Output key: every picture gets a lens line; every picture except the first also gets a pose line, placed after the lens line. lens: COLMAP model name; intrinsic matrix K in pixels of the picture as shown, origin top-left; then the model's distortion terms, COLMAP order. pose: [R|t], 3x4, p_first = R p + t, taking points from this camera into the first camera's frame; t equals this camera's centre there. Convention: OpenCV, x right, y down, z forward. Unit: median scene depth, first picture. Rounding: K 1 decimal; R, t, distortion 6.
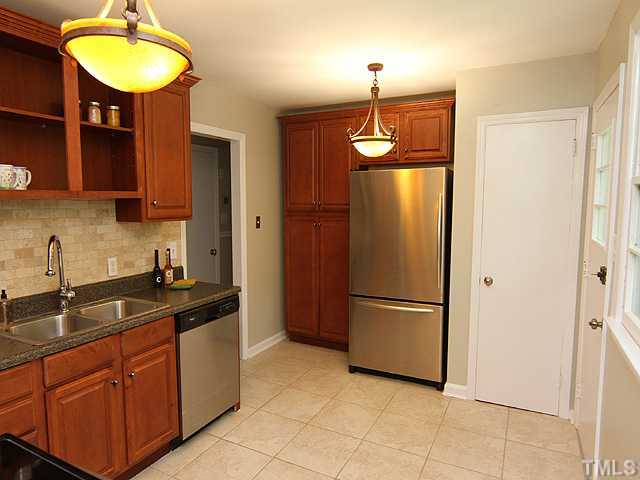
lens RADIAL K [[414.5, 0, 318.8], [0, 414.5, 238.0], [0, 0, 1]] dist [-0.002430, -0.000333]
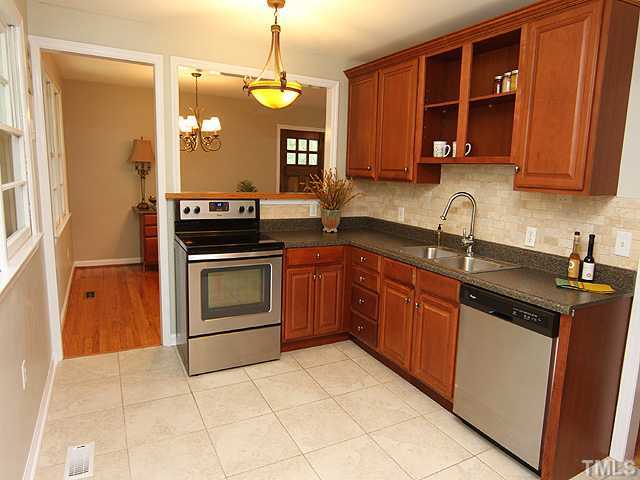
lens RADIAL K [[414.5, 0, 320.0], [0, 414.5, 237.4], [0, 0, 1]] dist [-0.002430, -0.000333]
pose [[-0.576163, 0.110580, -0.809820, 0.605469], [-0.112616, 0.970615, 0.212659, -0.084376], [0.809539, 0.213725, -0.546780, 1.202235]]
